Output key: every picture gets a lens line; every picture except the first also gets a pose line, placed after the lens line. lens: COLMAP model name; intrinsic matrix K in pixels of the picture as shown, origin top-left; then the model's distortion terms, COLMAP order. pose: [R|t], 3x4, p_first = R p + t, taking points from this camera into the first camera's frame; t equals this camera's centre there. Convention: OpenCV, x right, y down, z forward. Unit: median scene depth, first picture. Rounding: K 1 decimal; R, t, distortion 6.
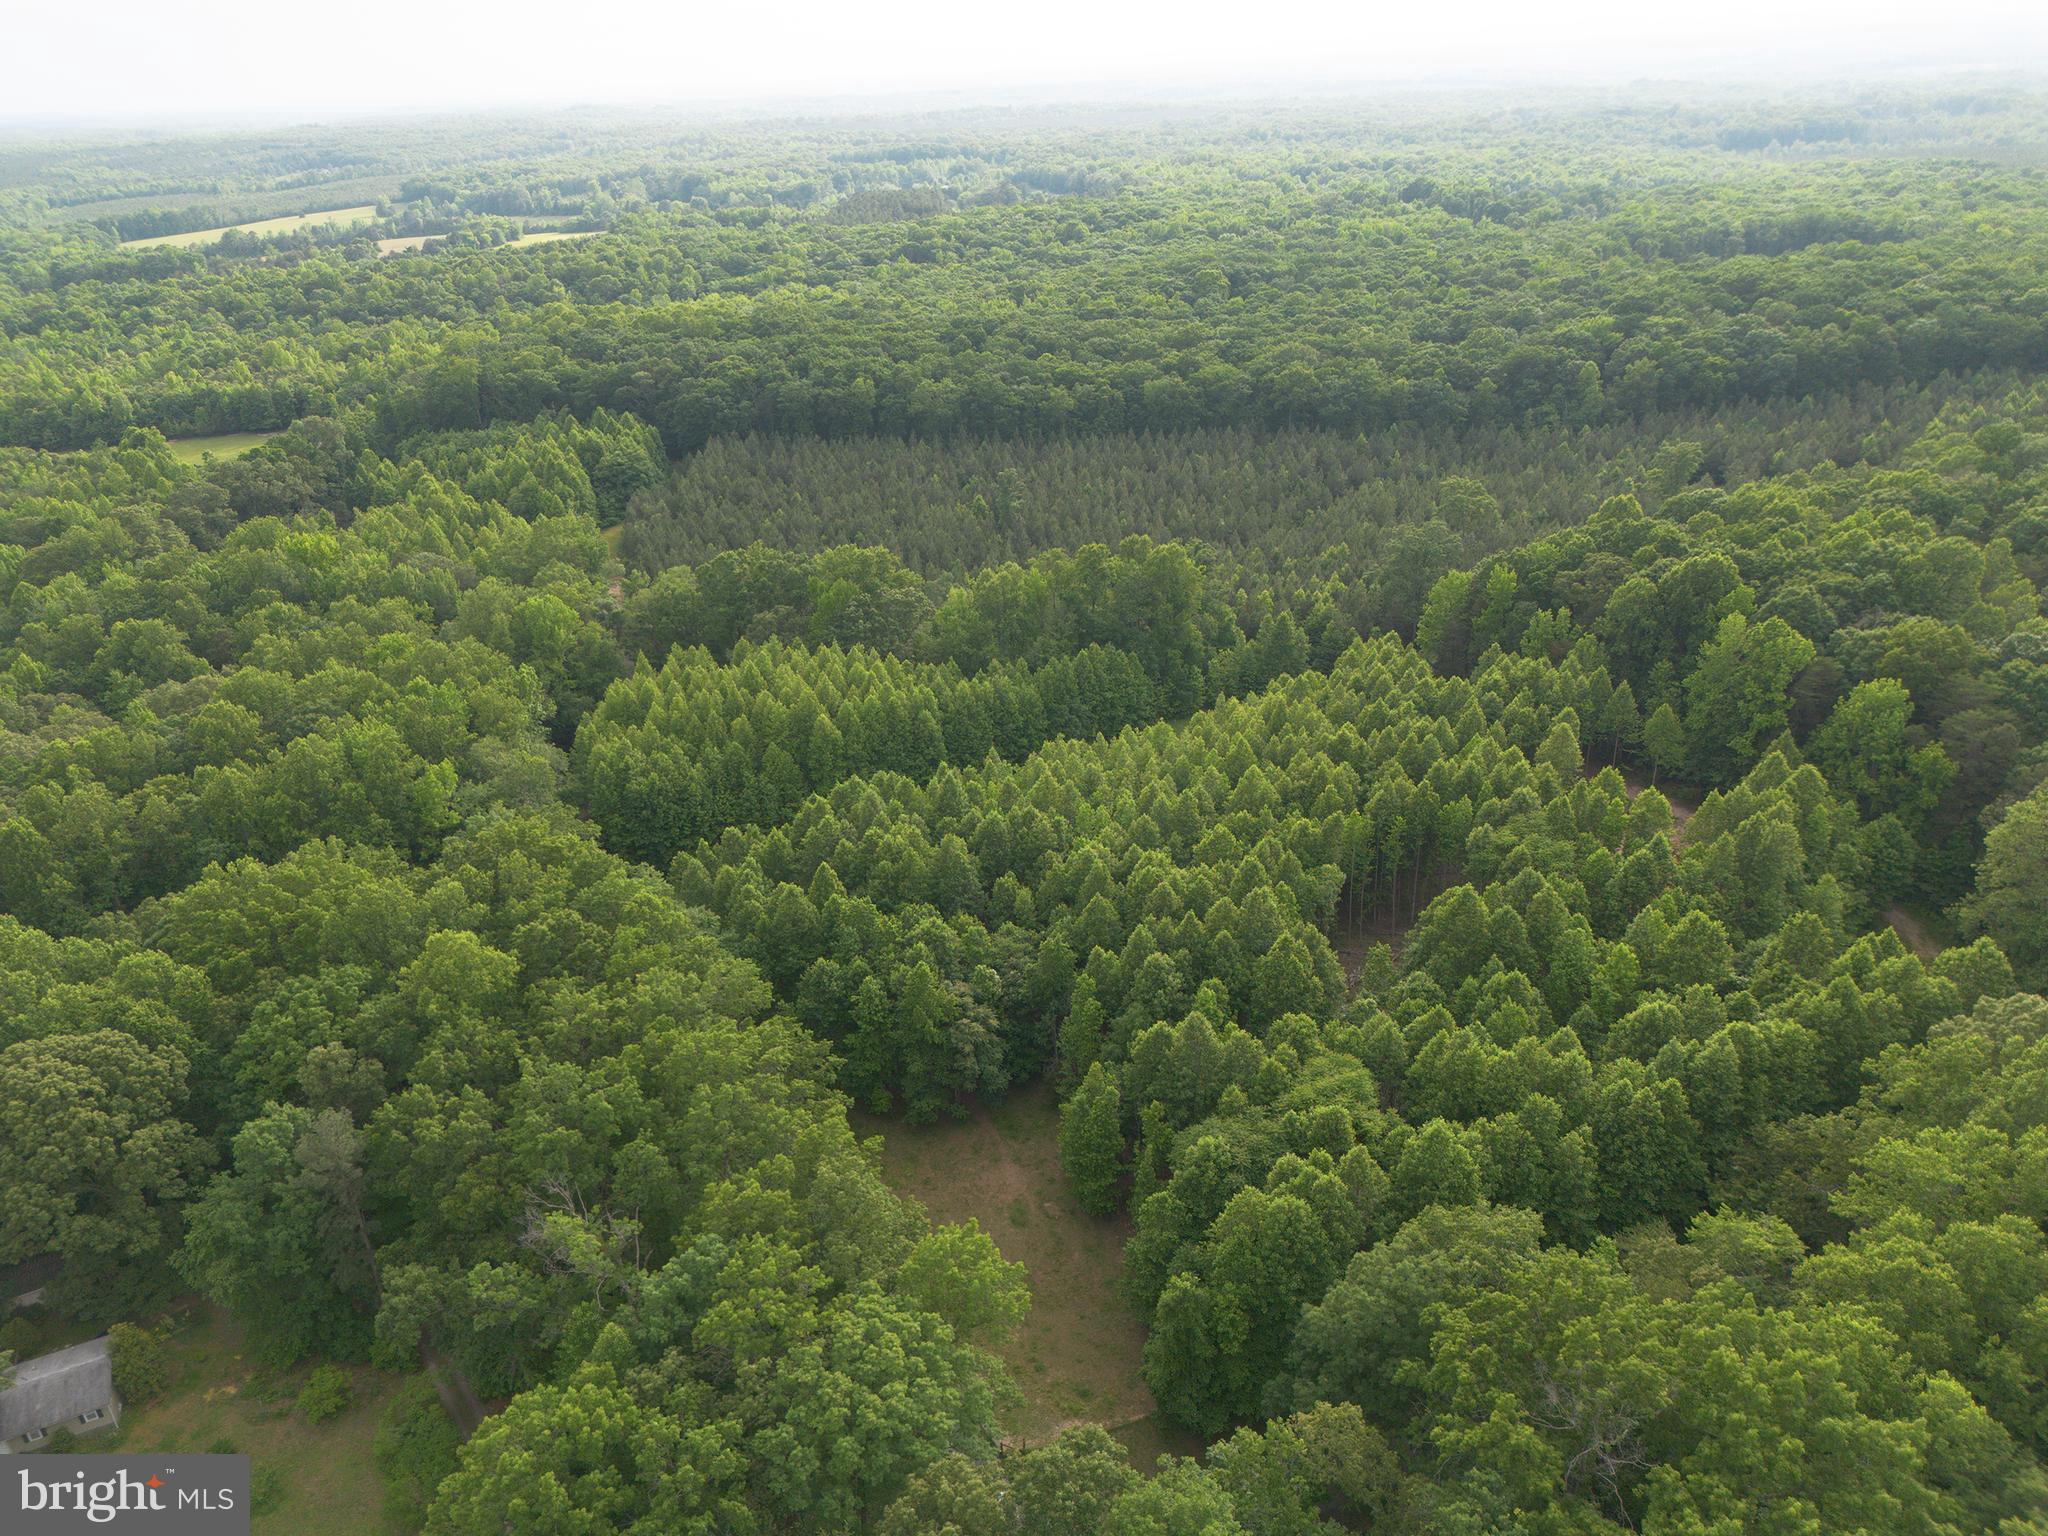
lens RADIAL K [[1402.8, 0, 1039.5], [0, 1402.8, 769.9], [0, 0, 1]] dist [0.061297, -0.066967]
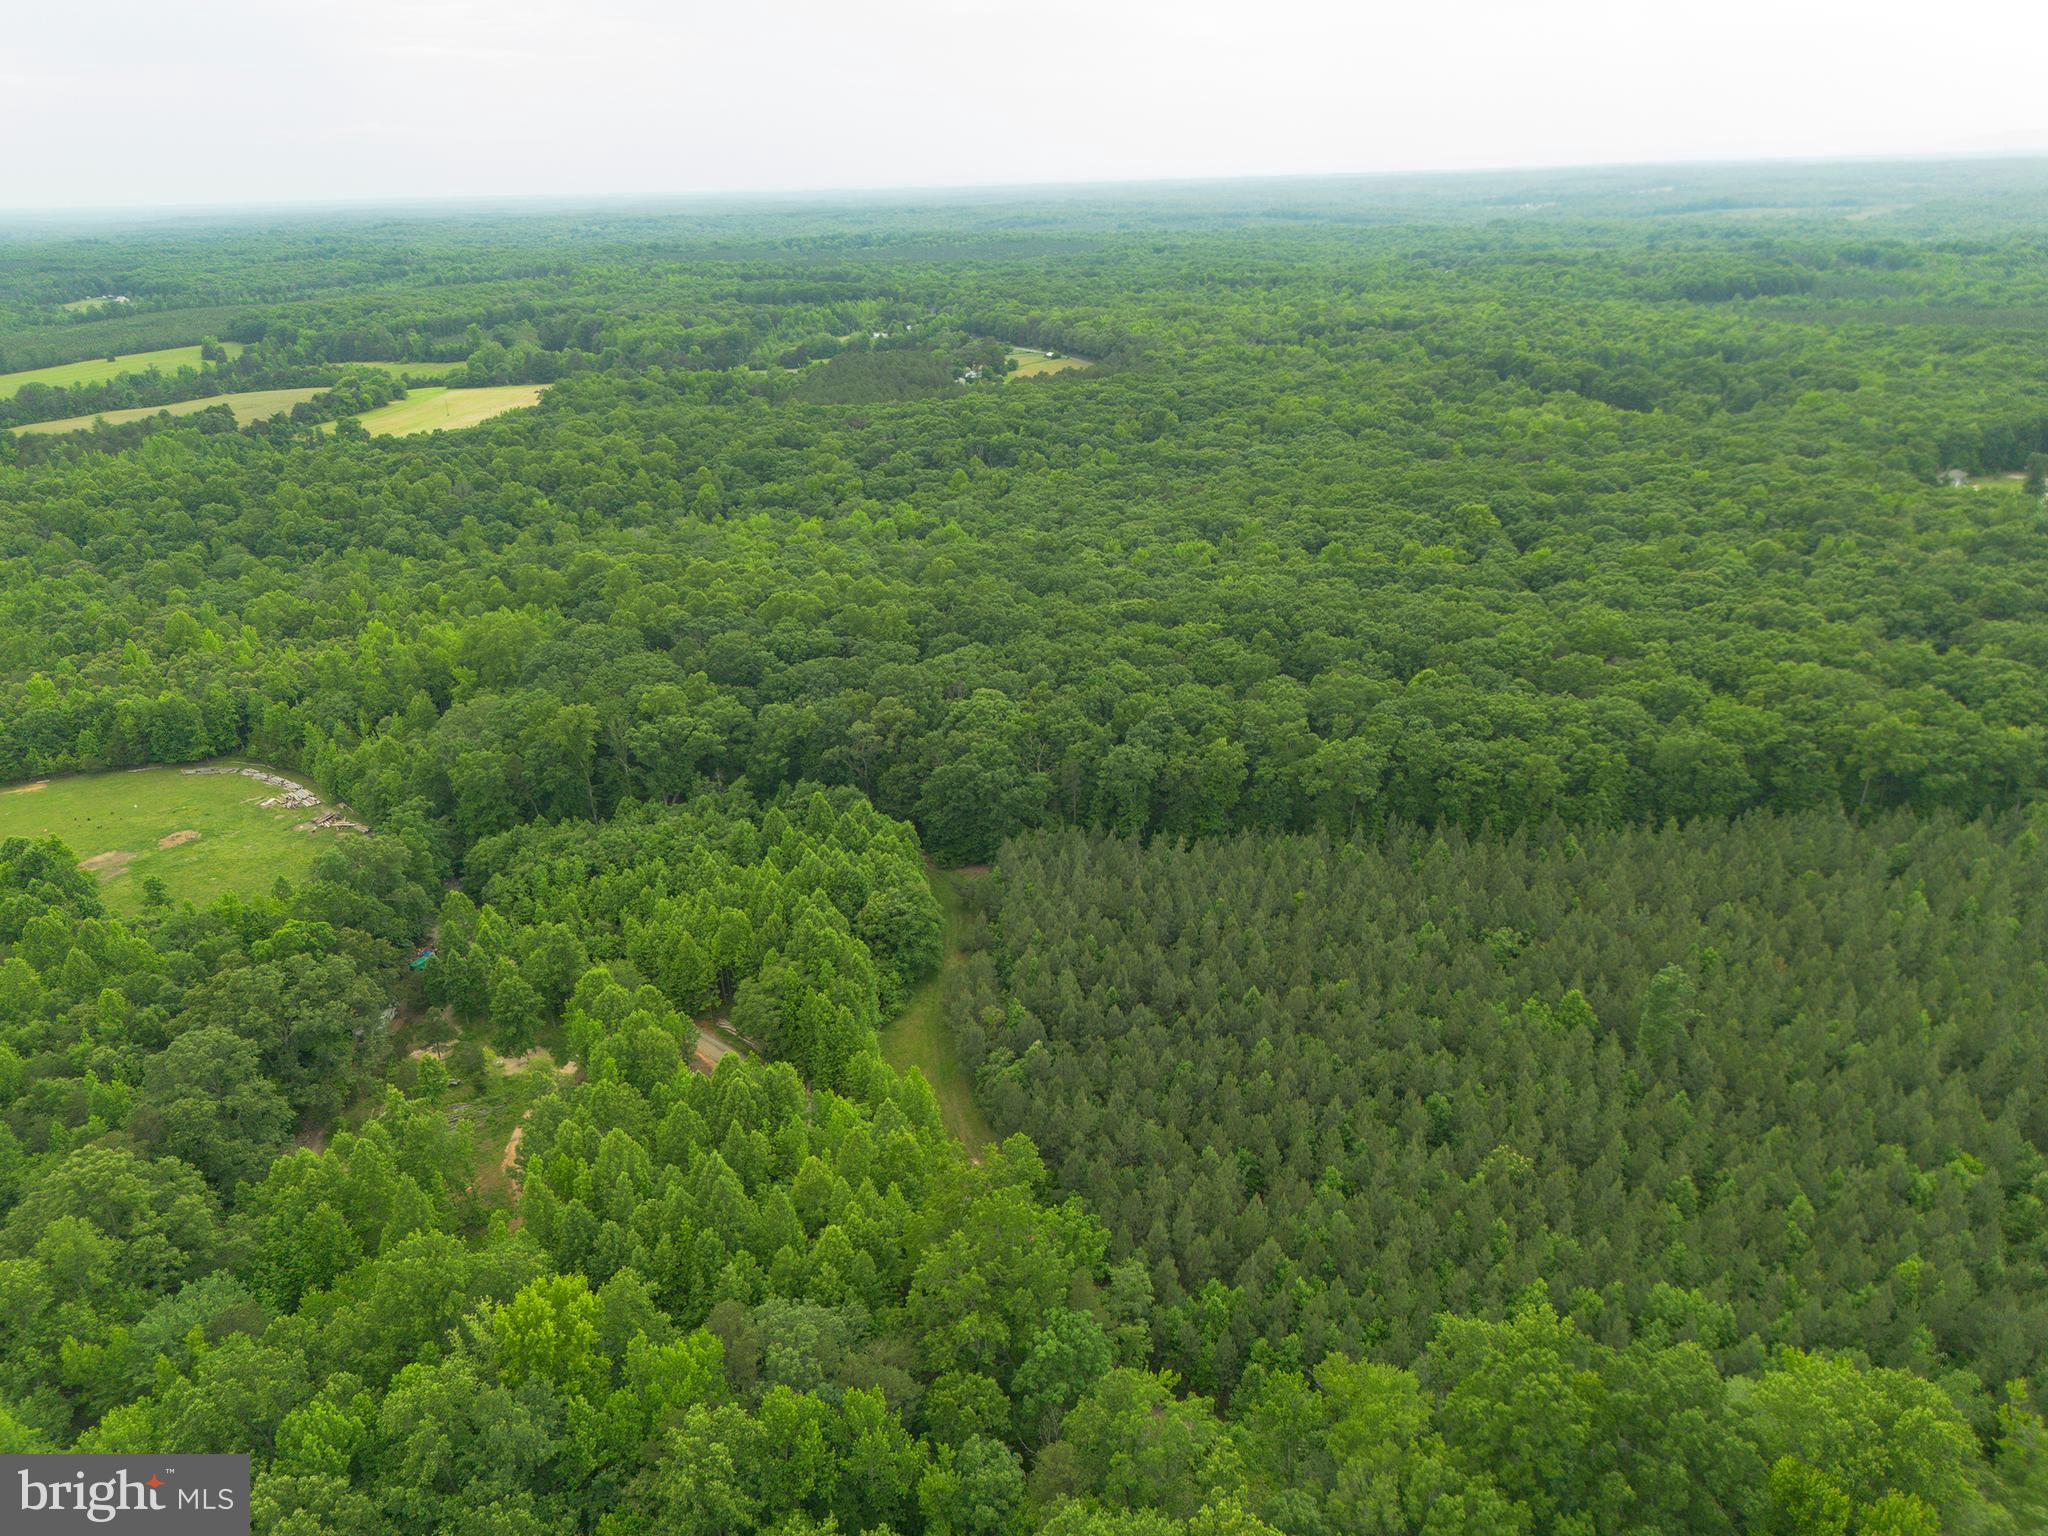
lens RADIAL K [[1402.8, 0, 1039.5], [0, 1402.8, 769.9], [0, 0, 1]] dist [0.061297, -0.066967]
pose [[0.991368, -0.035553, 0.126195, -0.328032], [0.044208, 0.996809, -0.066461, -0.247685], [-0.123429, 0.071466, 0.989777, 0.398095]]
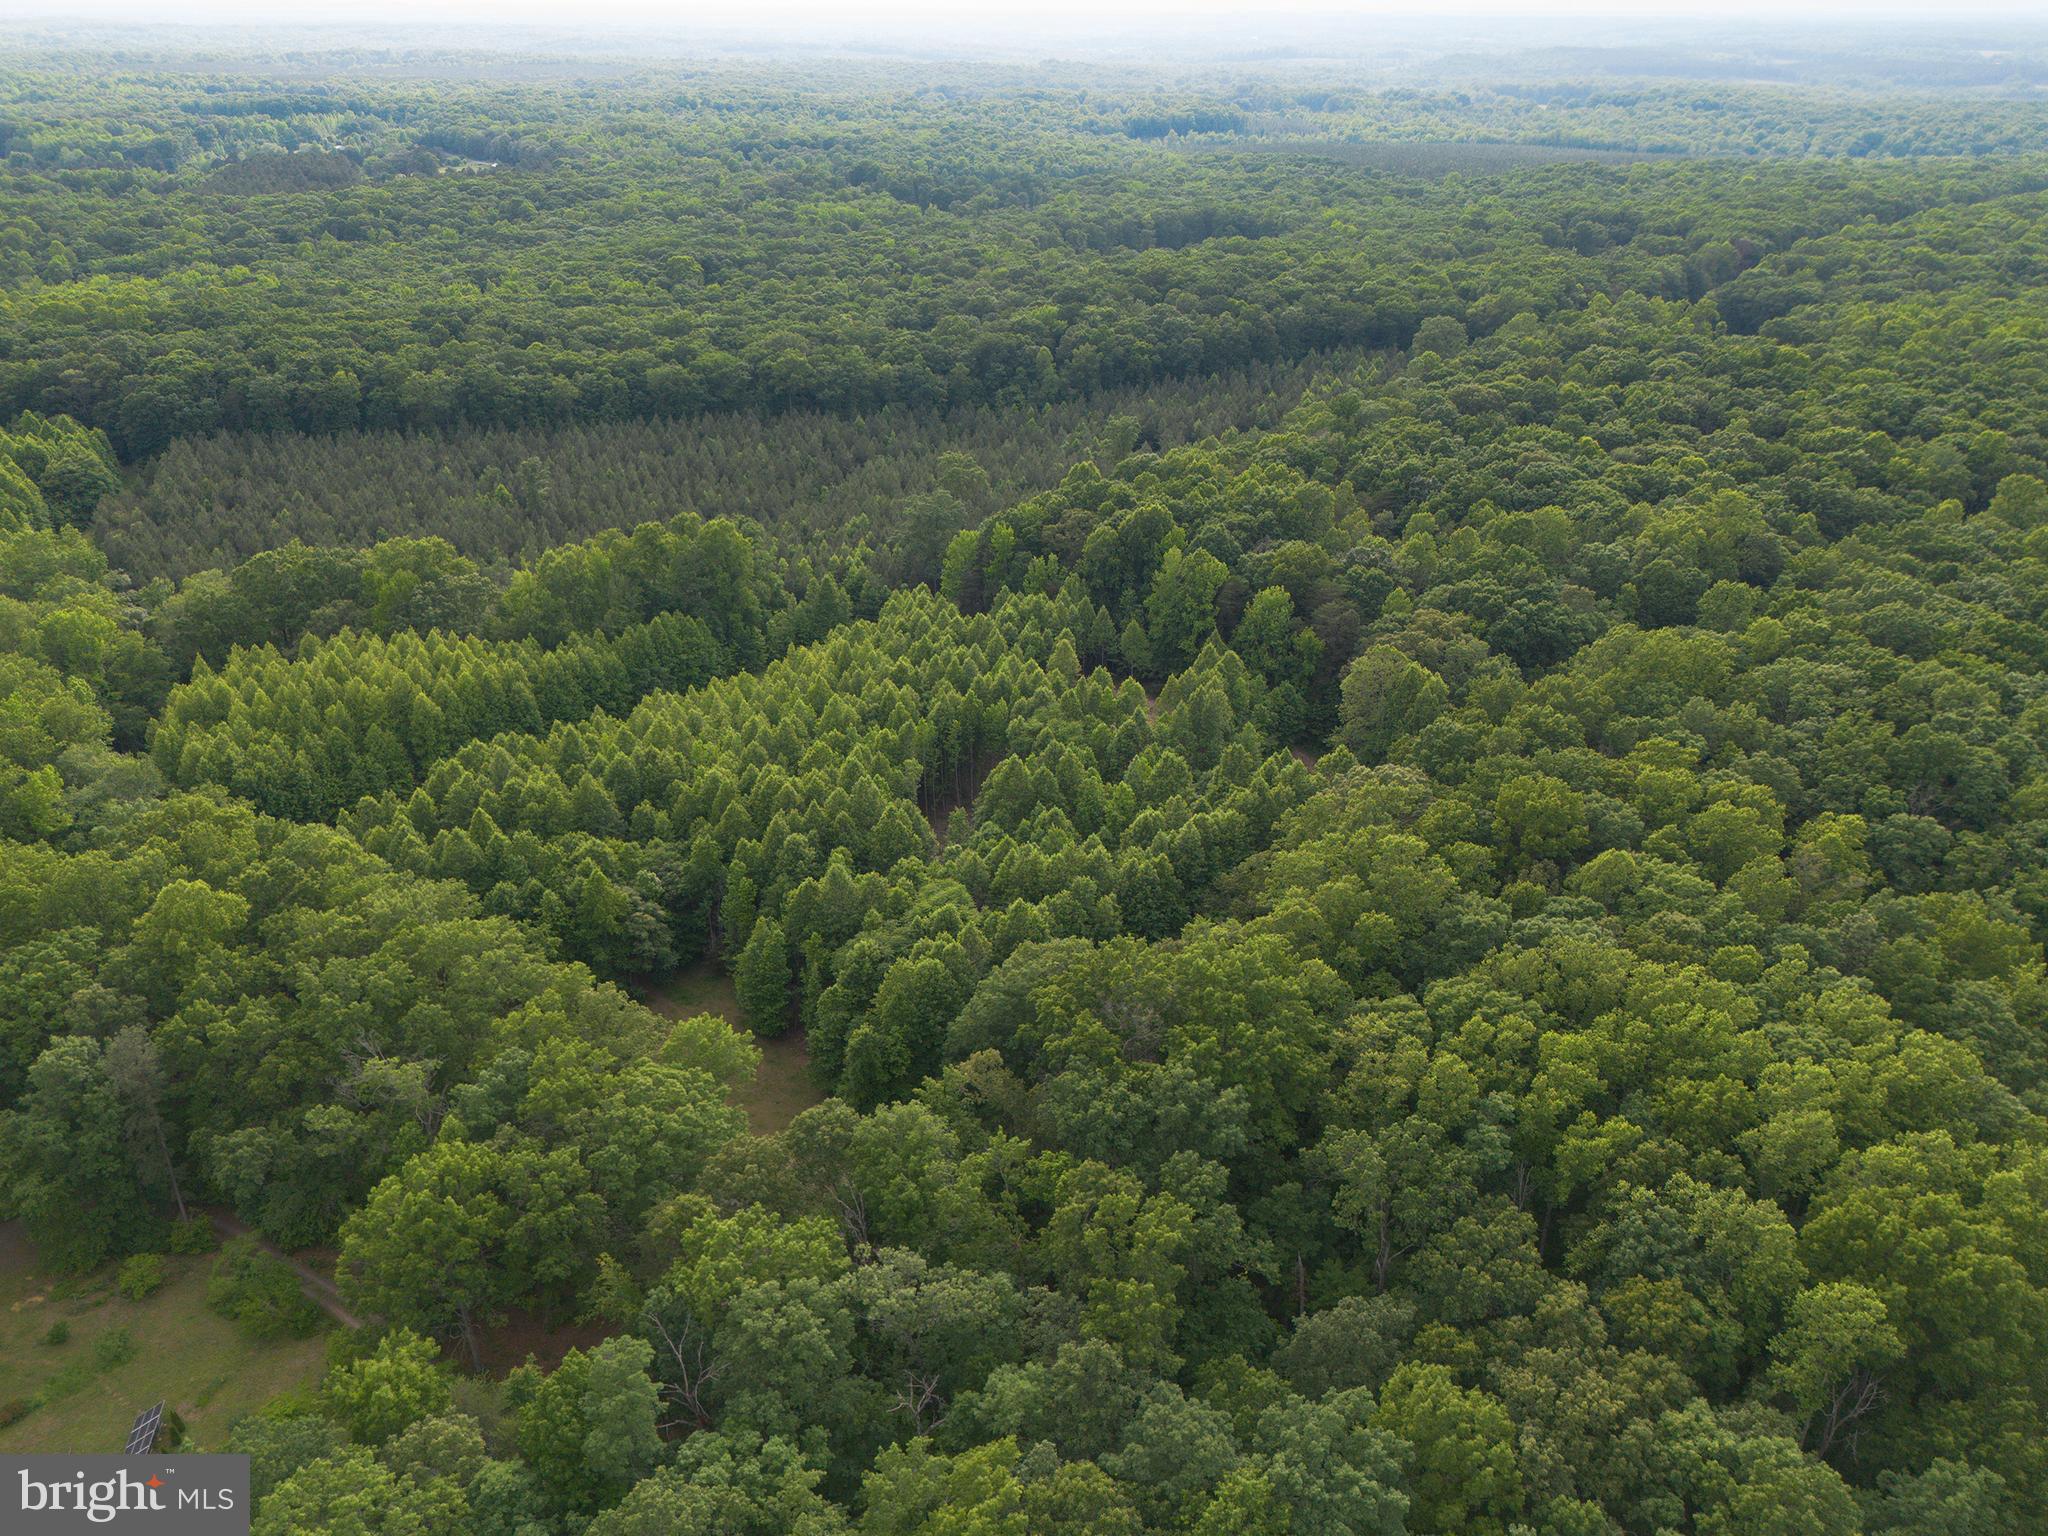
lens RADIAL K [[1484.3, 0, 1053.0], [0, 1484.3, 773.6], [0, 0, 1]] dist [0.070834, -0.070853]
pose [[0.932788, -0.115667, 0.341360, -0.062506], [0.114311, 0.993151, 0.024161, 0.029566], [-0.341817, 0.016484, 0.939622, -0.145692]]
